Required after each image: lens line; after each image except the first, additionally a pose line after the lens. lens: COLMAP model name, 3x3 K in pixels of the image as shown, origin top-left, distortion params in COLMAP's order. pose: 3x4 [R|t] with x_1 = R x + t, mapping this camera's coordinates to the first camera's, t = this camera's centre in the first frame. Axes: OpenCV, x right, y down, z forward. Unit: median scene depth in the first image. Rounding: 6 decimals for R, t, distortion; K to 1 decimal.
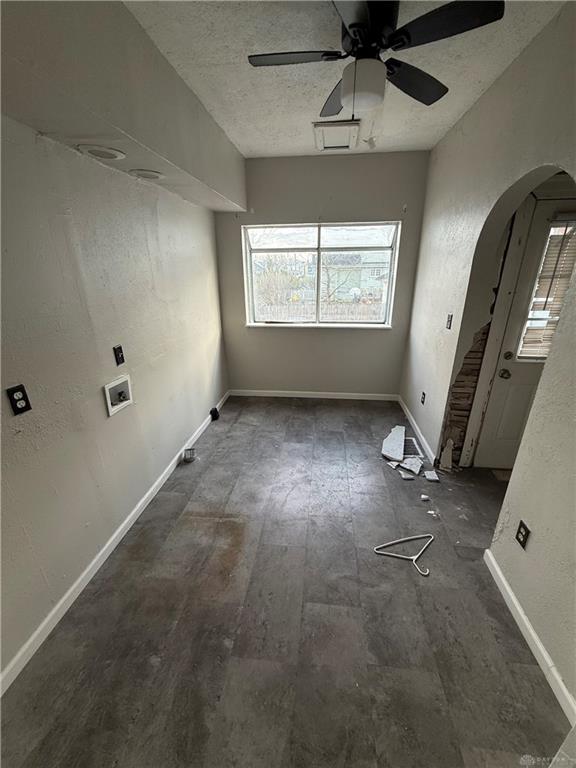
lens RADIAL K [[310.4, 0, 287.6], [0, 310.4, 387.4], [0, 0, 1]] dist [0.001665, 0.000264]
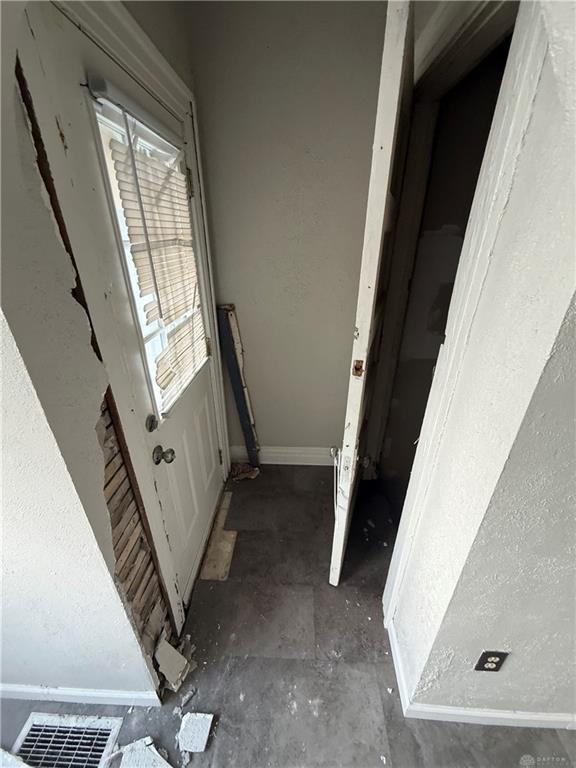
lens RADIAL K [[310.4, 0, 287.6], [0, 310.4, 387.4], [0, 0, 1]] dist [0.001665, 0.000264]
pose [[-0.074877, -0.430781, 0.899345, 0.268396], [0.350683, 0.832893, 0.428148, -0.247075], [-0.933496, 0.347444, 0.088703, 0.672736]]
